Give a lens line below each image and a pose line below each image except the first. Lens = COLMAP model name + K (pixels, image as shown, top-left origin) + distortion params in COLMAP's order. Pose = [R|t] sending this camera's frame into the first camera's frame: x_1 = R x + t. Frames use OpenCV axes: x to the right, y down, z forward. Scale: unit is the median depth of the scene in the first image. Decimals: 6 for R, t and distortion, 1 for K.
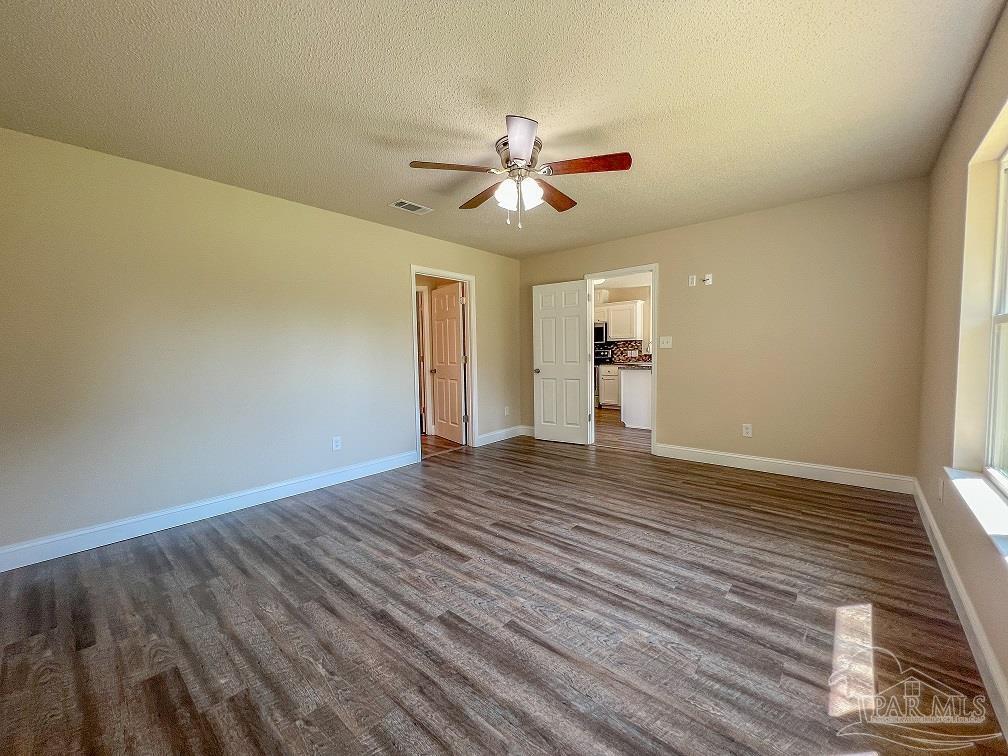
lens RADIAL K [[404.1, 0, 505.0], [0, 404.1, 381.2], [0, 0, 1]] dist [0.005161, -0.004085]
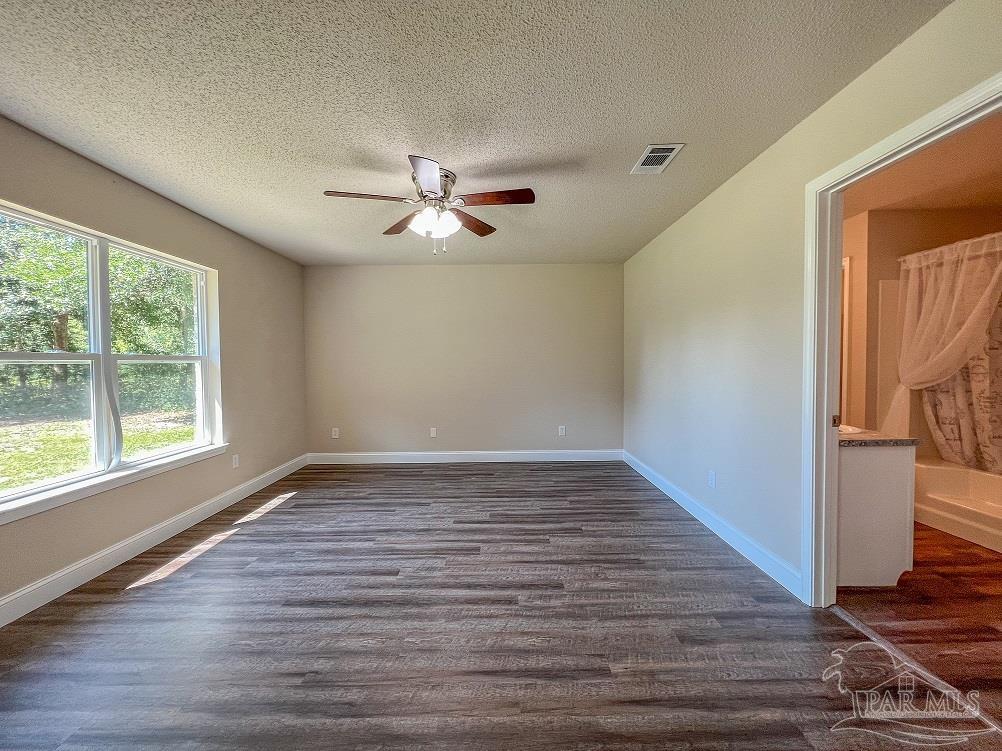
lens RADIAL K [[401.7, 0, 493.9], [0, 401.7, 375.8], [0, 0, 1]] dist [0.005161, -0.004085]
pose [[-0.760347, 0.045969, -0.647888, 0.611730], [-0.025527, 0.994607, 0.100527, -0.171704], [0.649015, 0.092974, -0.755073, 1.917084]]
